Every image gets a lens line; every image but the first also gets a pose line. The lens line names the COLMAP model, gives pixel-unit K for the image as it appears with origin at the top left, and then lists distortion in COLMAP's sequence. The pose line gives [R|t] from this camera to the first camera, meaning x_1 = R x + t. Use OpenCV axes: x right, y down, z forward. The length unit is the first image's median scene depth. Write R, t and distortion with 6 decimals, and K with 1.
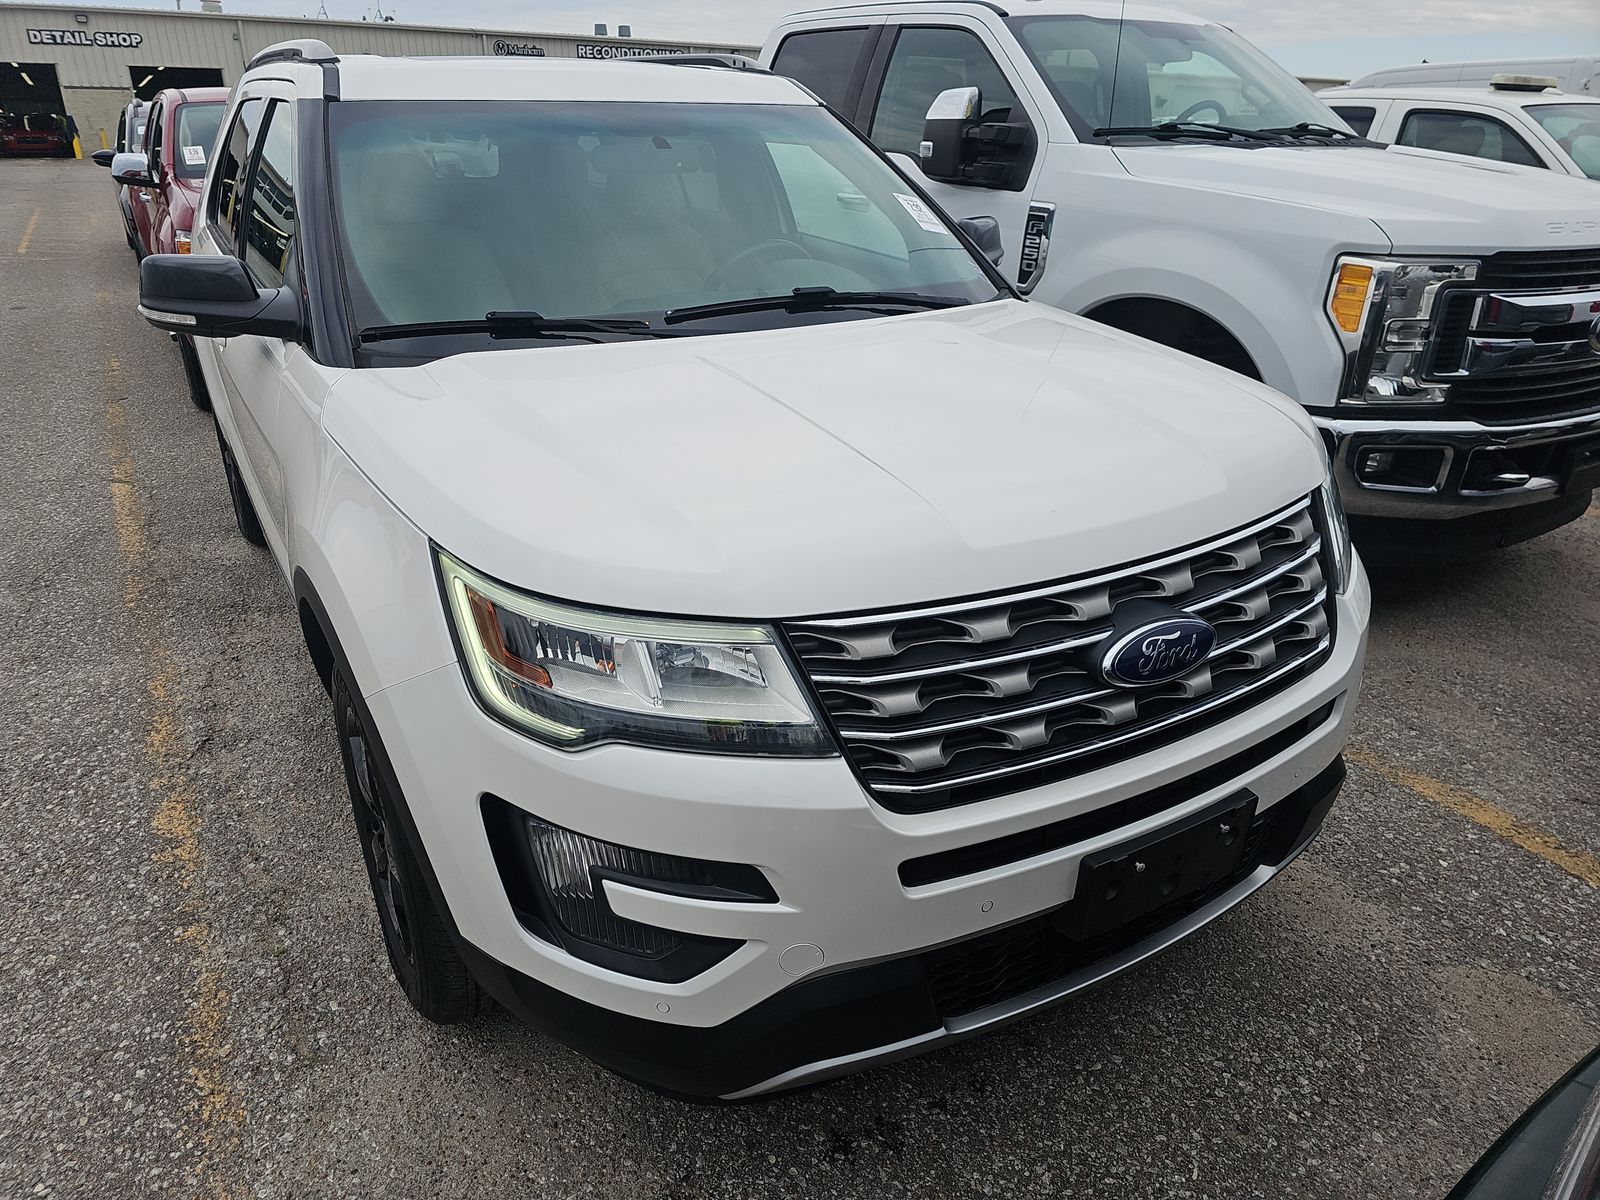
lens RADIAL K [[1056.9, 0, 779.4], [0, 1056.9, 620.4], [0, 0, 1]] dist [0.050796, -0.052974]
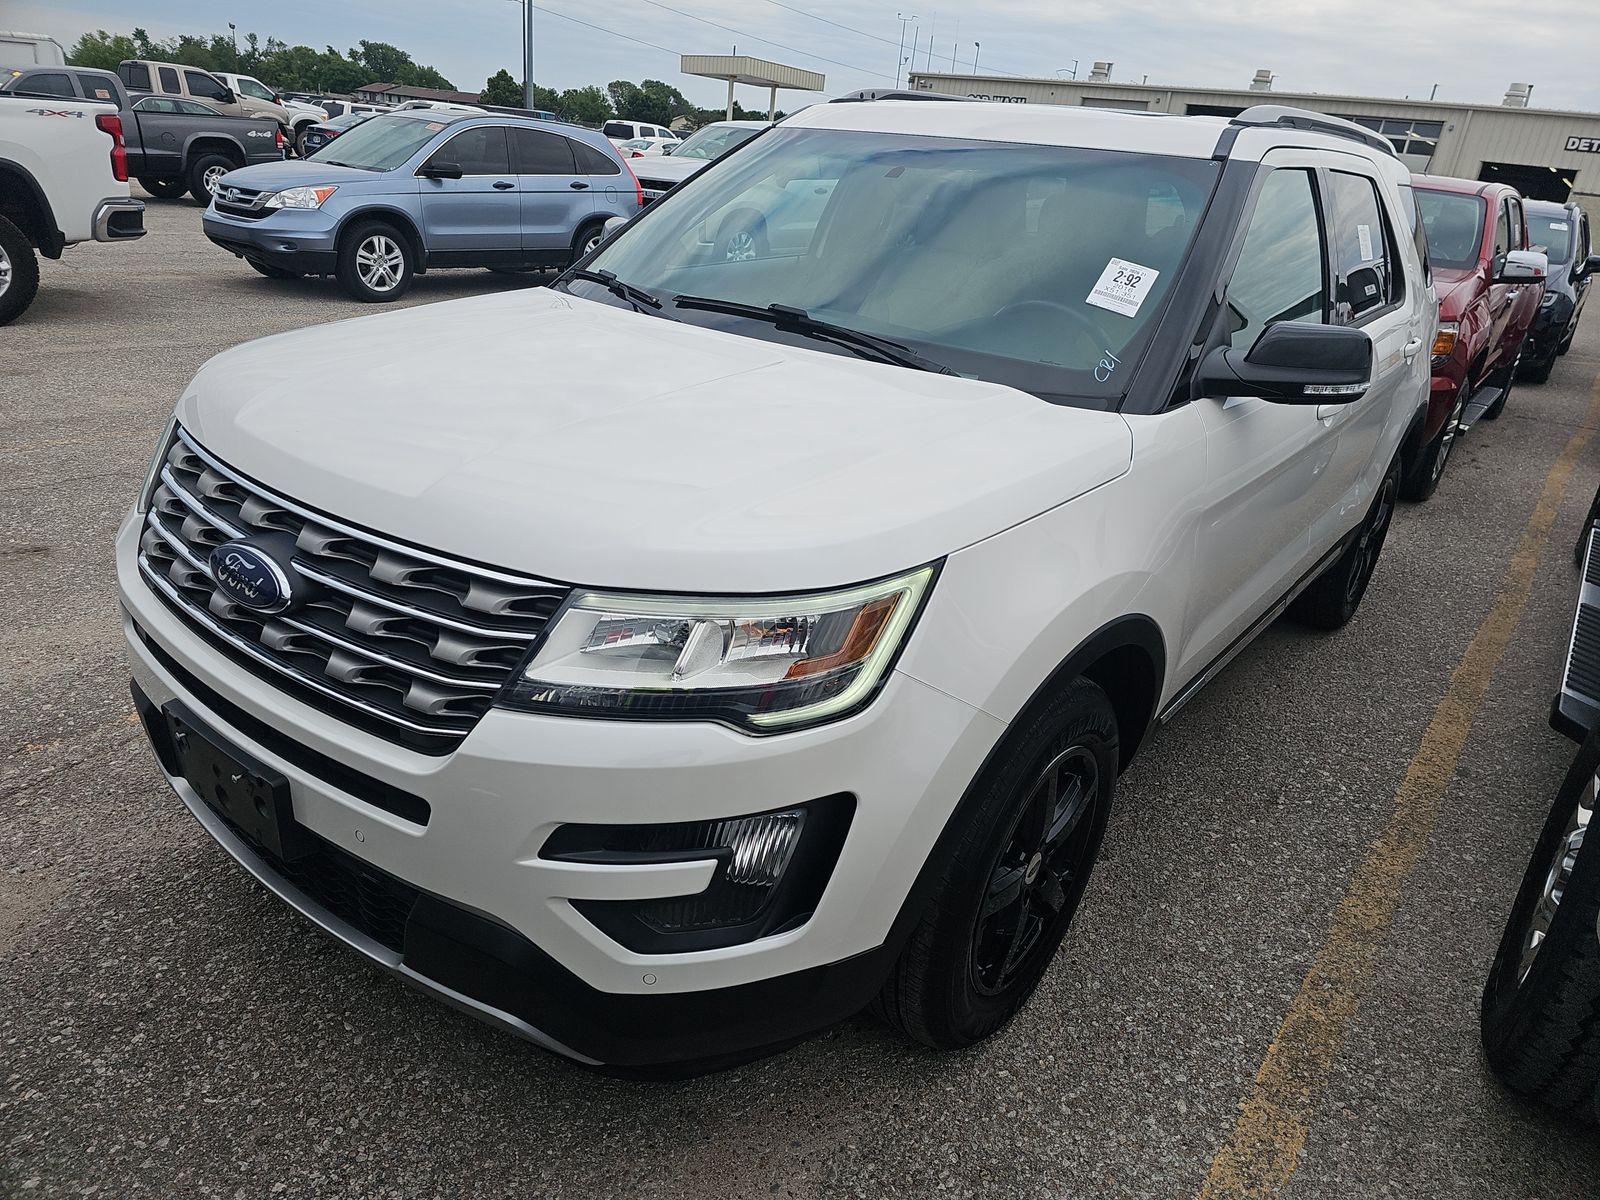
lens RADIAL K [[1056.9, 0, 805.2], [0, 1056.9, 637.6], [0, 0, 1]] dist [0.050796, -0.052974]
pose [[0.367978, 0.411921, -0.833615, 0.976684], [-0.470818, 0.855638, 0.214973, -0.270430], [0.801824, 0.313376, 0.508796, 0.611601]]
